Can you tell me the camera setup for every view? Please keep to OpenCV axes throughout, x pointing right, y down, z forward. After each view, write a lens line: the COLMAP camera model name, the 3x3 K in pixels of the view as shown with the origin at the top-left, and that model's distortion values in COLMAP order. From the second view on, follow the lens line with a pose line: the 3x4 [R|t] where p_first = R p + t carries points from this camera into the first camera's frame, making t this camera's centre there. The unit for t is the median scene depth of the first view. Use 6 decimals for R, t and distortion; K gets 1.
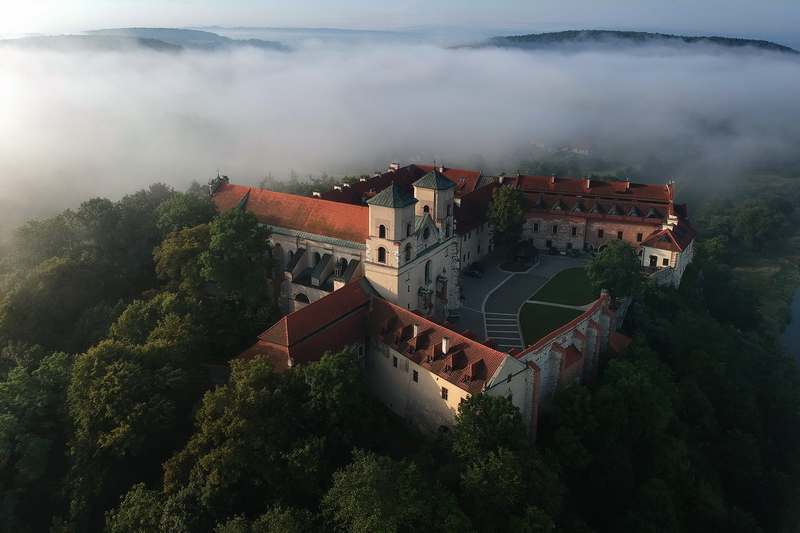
lens RADIAL K [[595.0, 0, 400.0], [0, 595.0, 266.5], [0, 0, 1]] dist [0.060403, -0.125064]
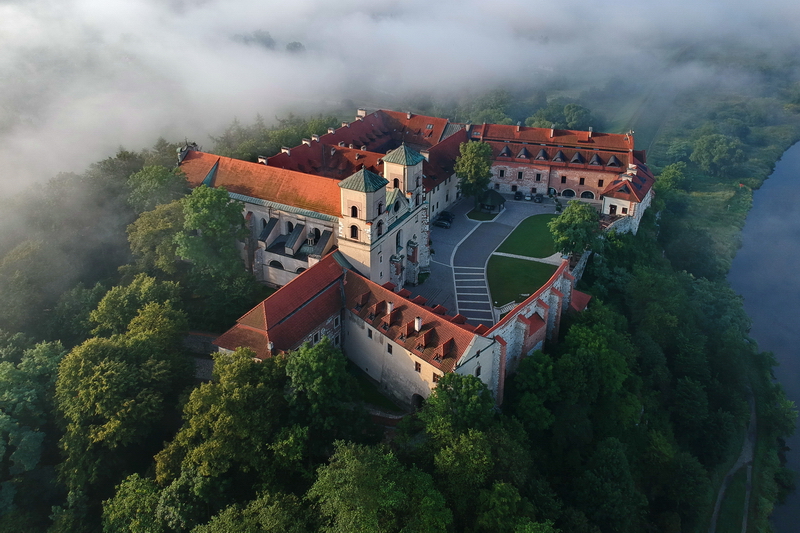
lens RADIAL K [[597.9, 0, 398.5], [0, 597.9, 216.2], [0, 0, 1]] dist [0.052948, -0.108035]
pose [[0.998343, -0.026247, 0.051203, -0.006681], [0.021464, 0.995543, 0.091829, -0.146668], [-0.053385, -0.090578, 0.994458, -0.034148]]
